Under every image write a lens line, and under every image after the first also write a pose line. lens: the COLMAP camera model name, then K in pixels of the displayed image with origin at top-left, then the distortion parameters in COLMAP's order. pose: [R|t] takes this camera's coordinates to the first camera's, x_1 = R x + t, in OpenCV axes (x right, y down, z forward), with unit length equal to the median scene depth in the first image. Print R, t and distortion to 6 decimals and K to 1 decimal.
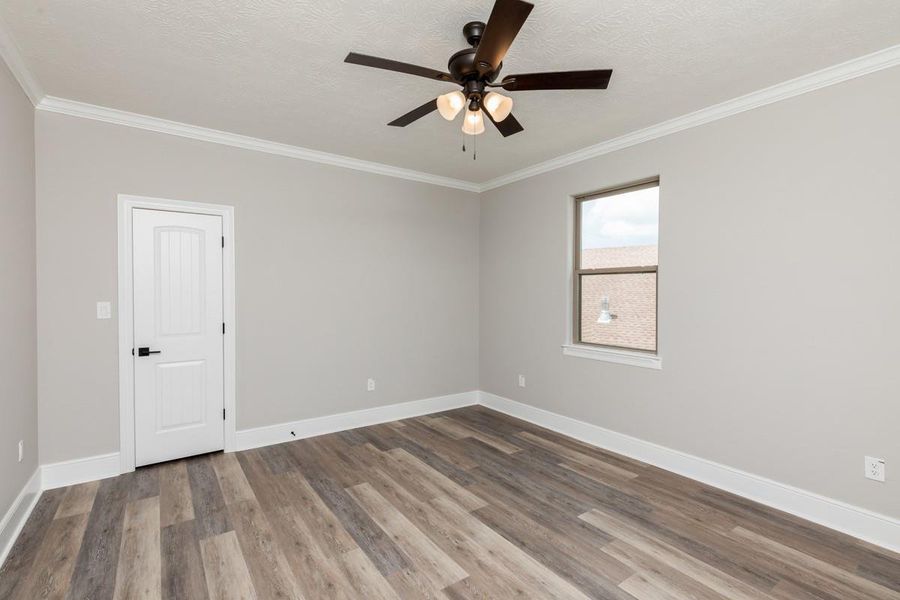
lens RADIAL K [[415.0, 0, 445.6], [0, 415.0, 297.3], [0, 0, 1]] dist [0.002649, 0.000725]
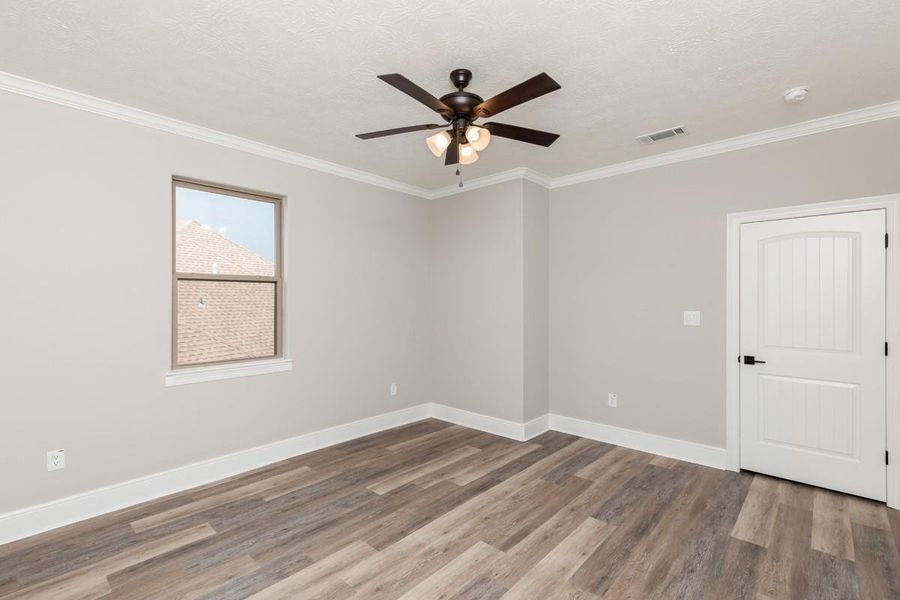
lens RADIAL K [[415.0, 0, 445.6], [0, 415.0, 297.3], [0, 0, 1]] dist [0.002649, 0.000725]
pose [[-0.211508, -0.001174, 0.977376, -0.710622], [0.015436, 0.999871, 0.004542, -0.021652], [-0.977254, 0.016047, -0.211463, 0.880161]]
